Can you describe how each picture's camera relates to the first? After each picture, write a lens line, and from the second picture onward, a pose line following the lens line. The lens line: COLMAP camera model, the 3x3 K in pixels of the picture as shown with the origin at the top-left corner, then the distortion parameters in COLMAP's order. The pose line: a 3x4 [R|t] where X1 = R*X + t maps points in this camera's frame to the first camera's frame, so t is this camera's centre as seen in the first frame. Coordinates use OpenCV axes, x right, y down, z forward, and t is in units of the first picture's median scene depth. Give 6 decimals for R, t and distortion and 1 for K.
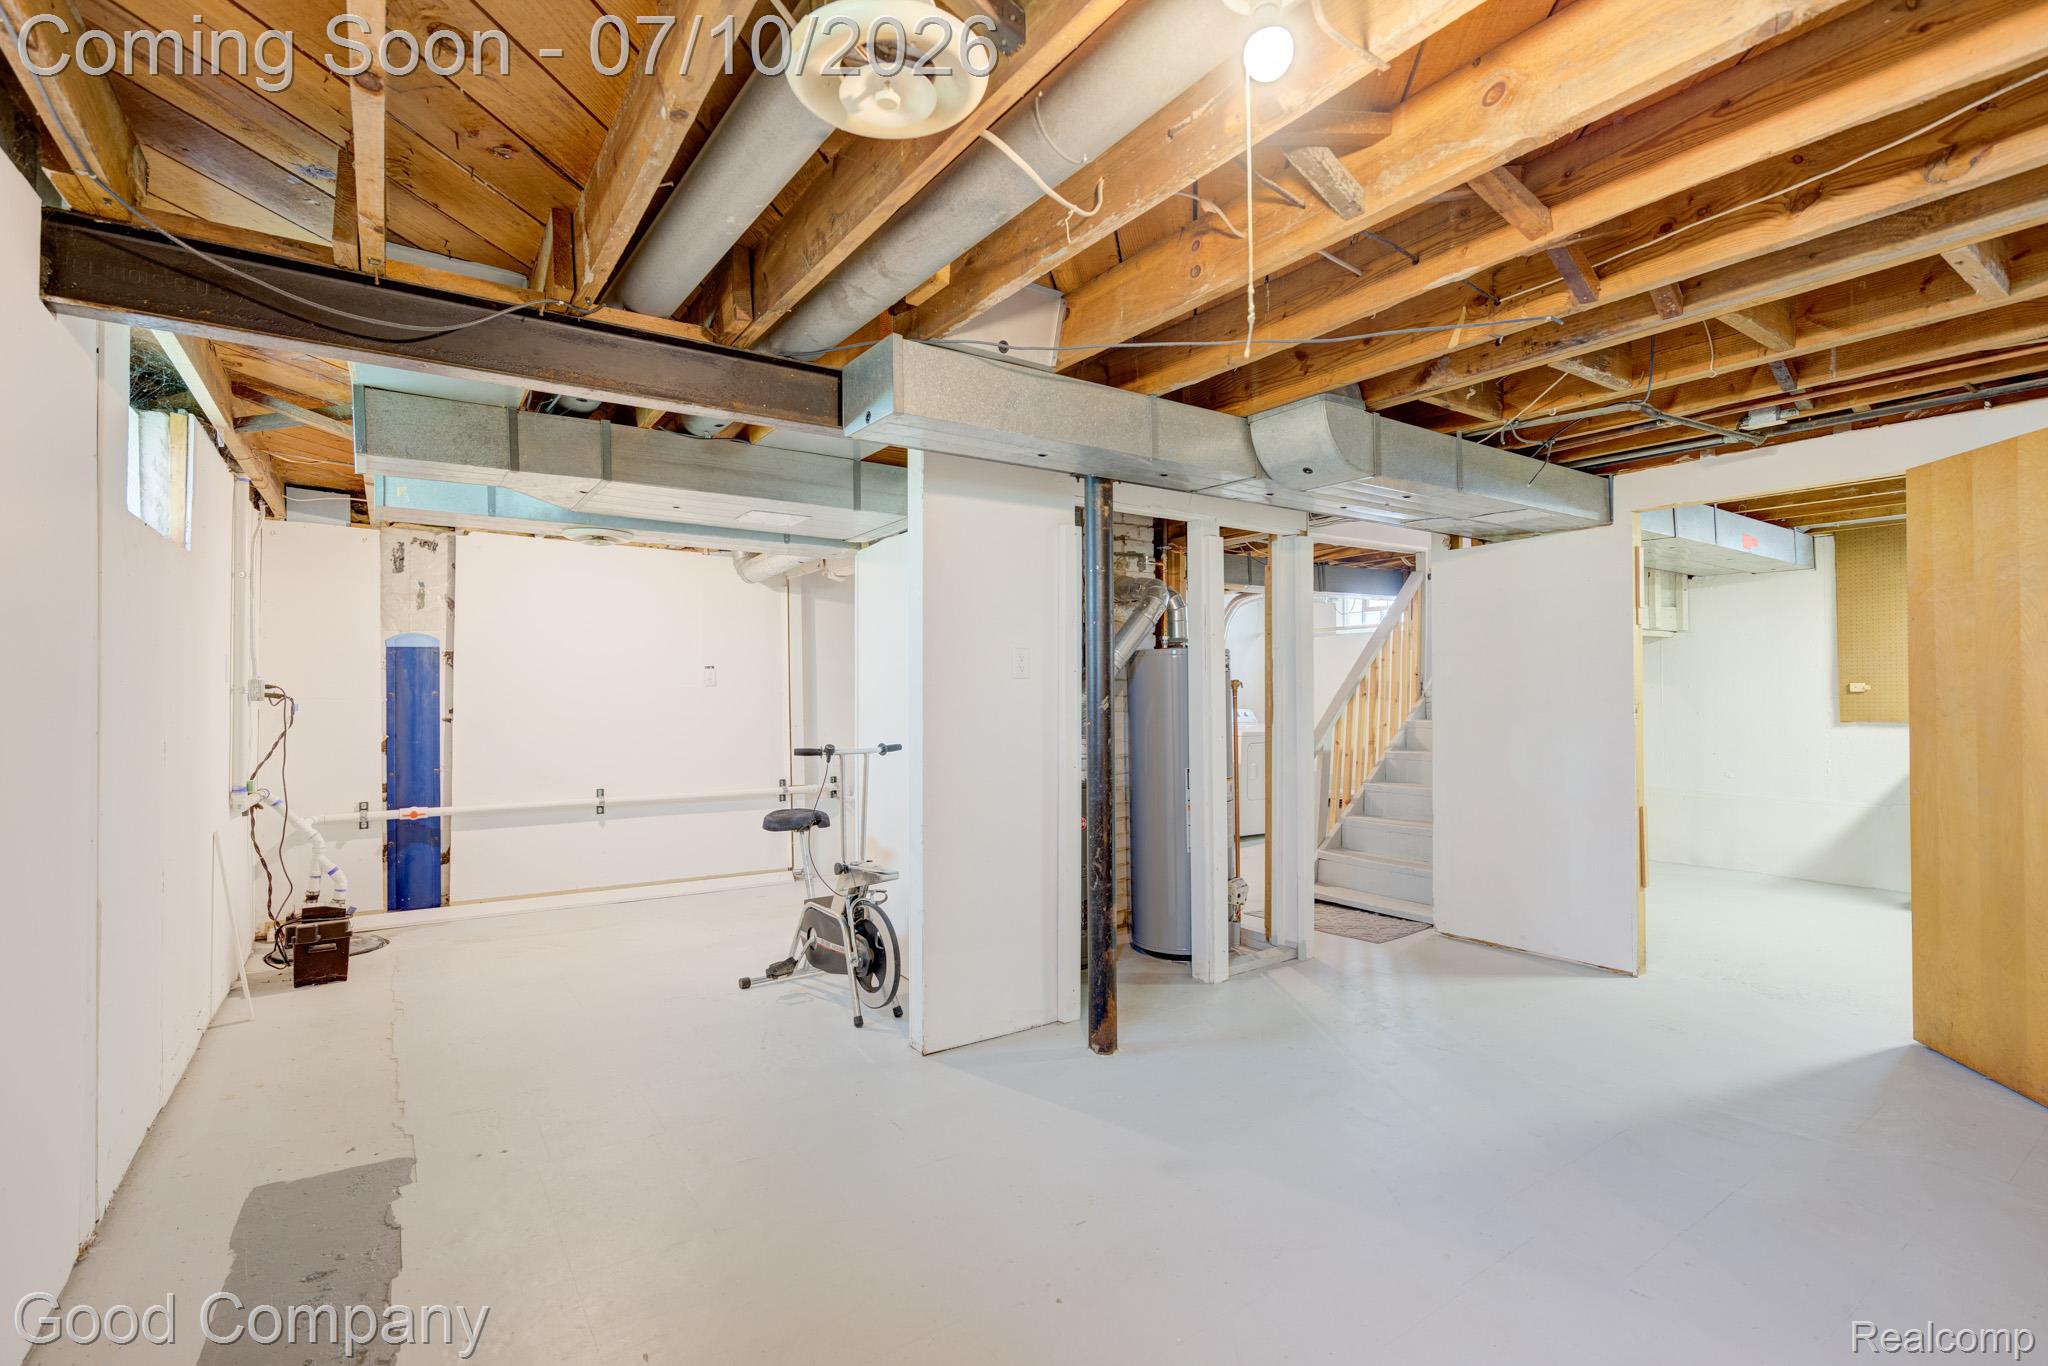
lens RADIAL K [[928.4, 0, 1011.3], [0, 928.4, 682.8], [0, 0, 1]] dist [-0.022780, 0.011996]
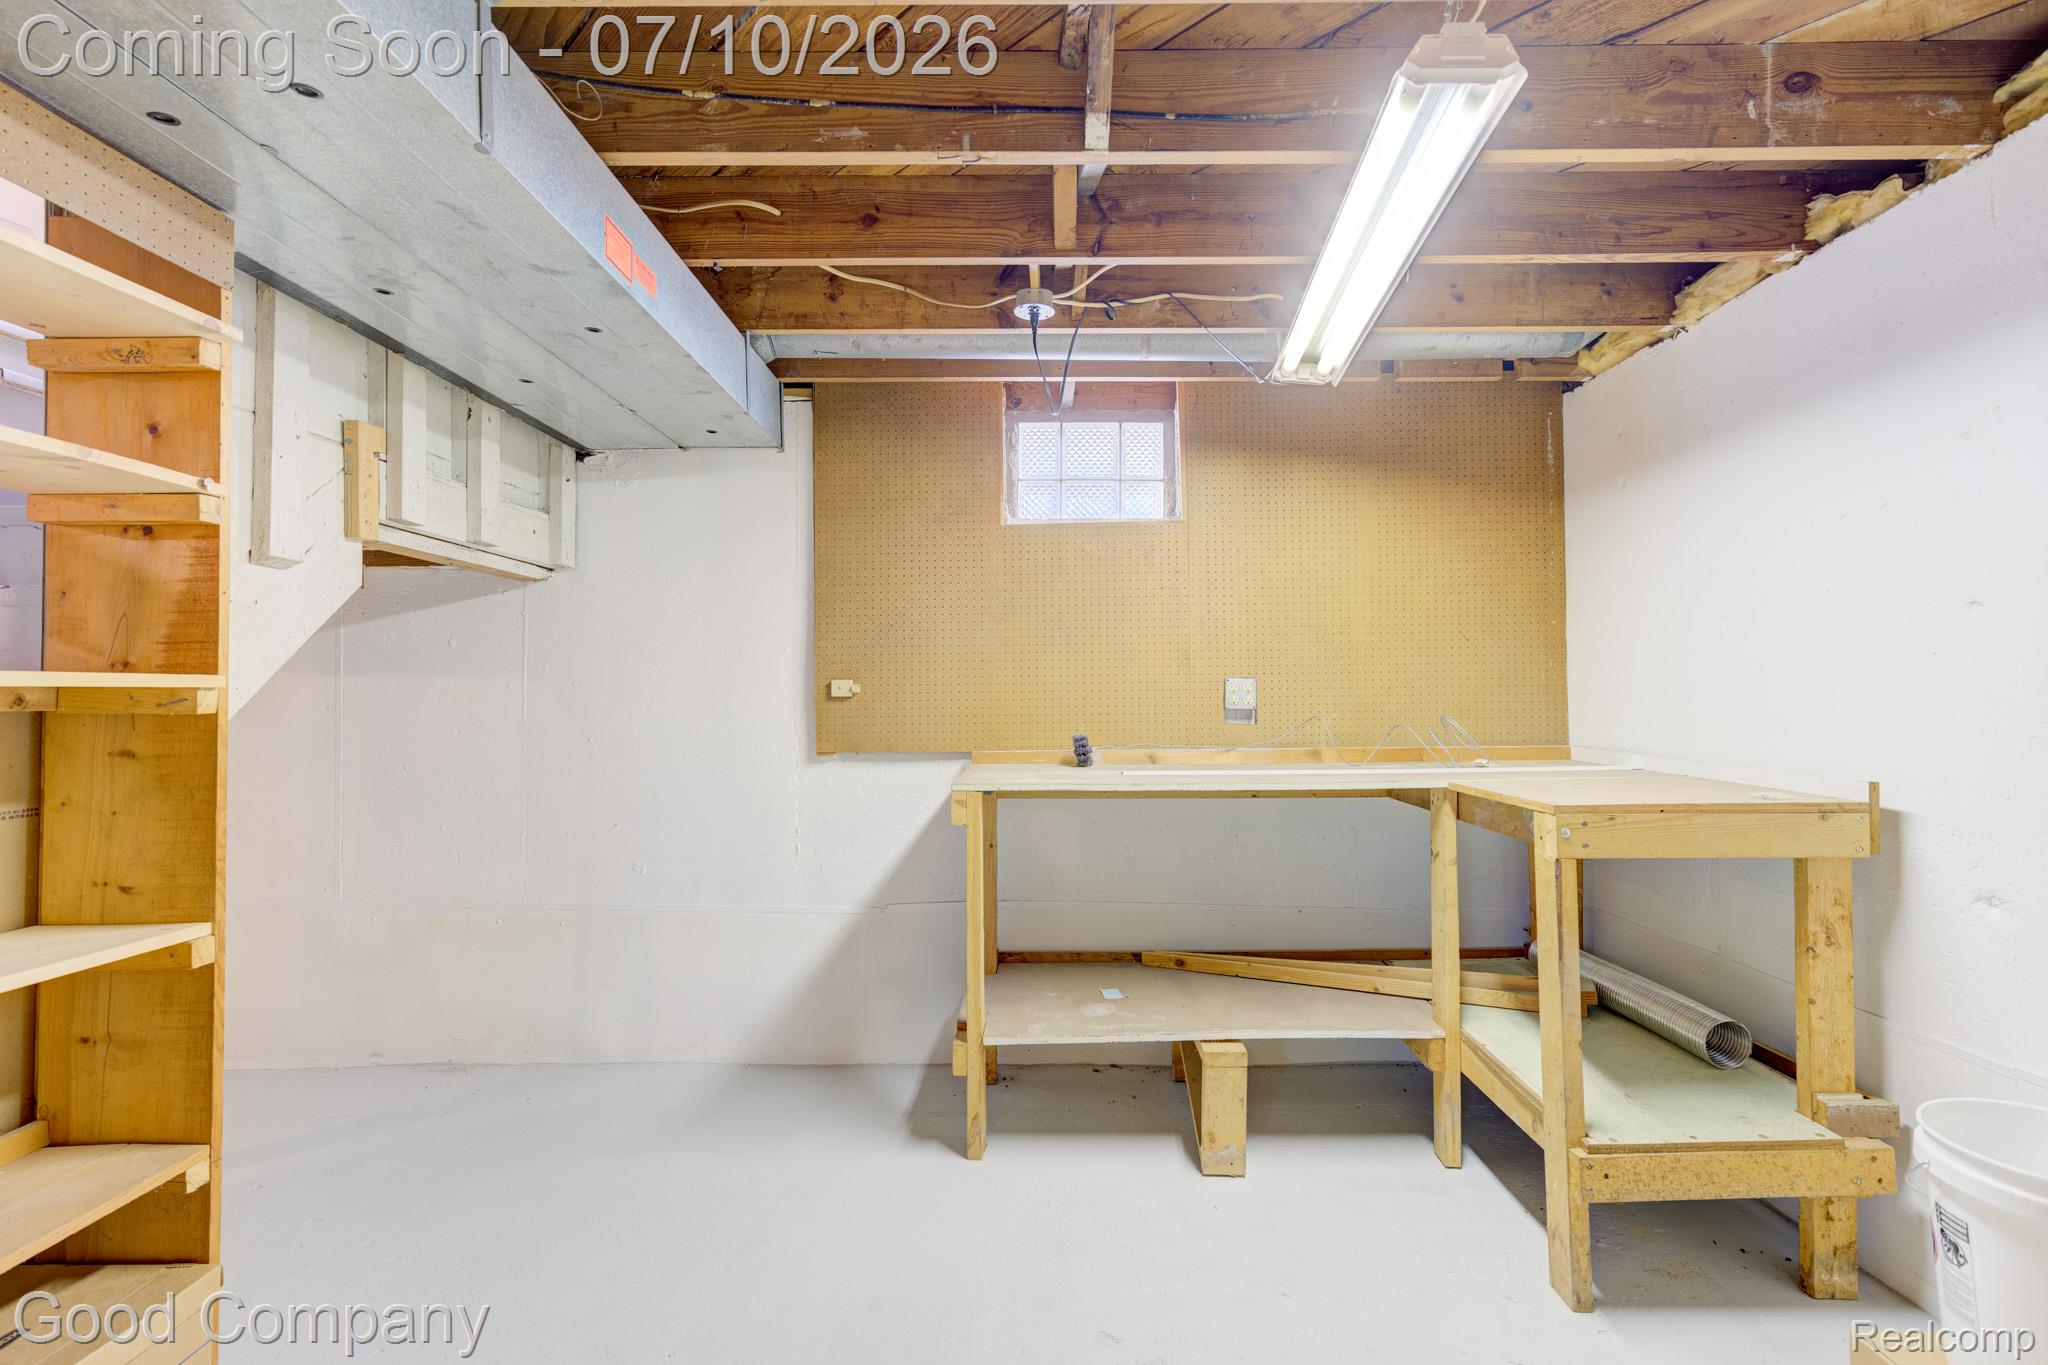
lens RADIAL K [[964.9, 0, 1025.8], [0, 964.9, 678.5], [0, 0, 1]] dist [-0.009387, 0.006783]
pose [[0.577868, 0.013768, 0.816014, 0.515470], [-0.008415, 0.999905, -0.010912, 0.004326], [-0.816087, -0.000561, 0.577929, 0.578112]]
